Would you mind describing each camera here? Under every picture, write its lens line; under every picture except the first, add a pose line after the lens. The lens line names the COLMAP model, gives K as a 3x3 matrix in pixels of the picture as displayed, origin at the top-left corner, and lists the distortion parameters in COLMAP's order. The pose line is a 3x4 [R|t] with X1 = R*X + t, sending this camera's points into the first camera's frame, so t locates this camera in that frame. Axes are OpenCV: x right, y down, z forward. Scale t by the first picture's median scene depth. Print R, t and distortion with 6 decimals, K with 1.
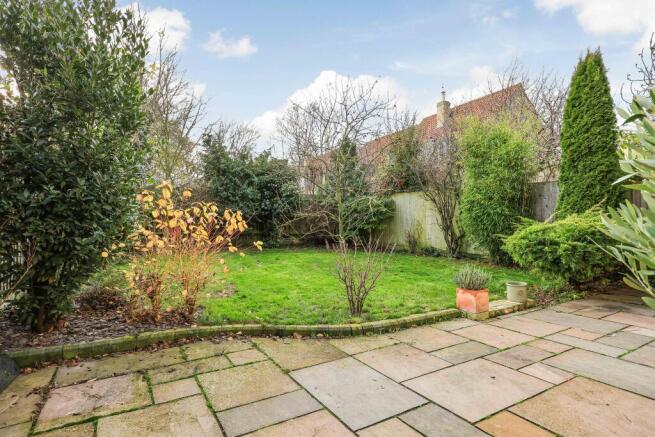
lens RADIAL K [[350.6, 0, 327.5], [0, 350.6, 218.5], [0, 0, 1]] dist [-0.000752, 0.000131]
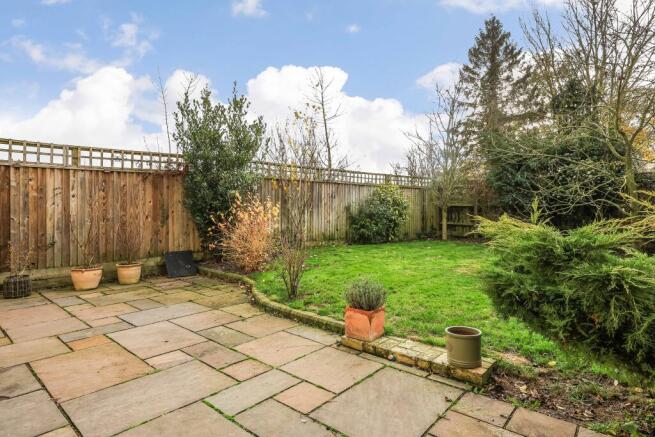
lens RADIAL K [[350.6, 0, 327.5], [0, 350.6, 218.5], [0, 0, 1]] dist [-0.000752, 0.000131]
pose [[0.305524, 0.011749, -0.952112, 1.511478], [0.001824, 0.999915, 0.012924, 0.006134], [0.952183, -0.005686, 0.305476, 0.972694]]
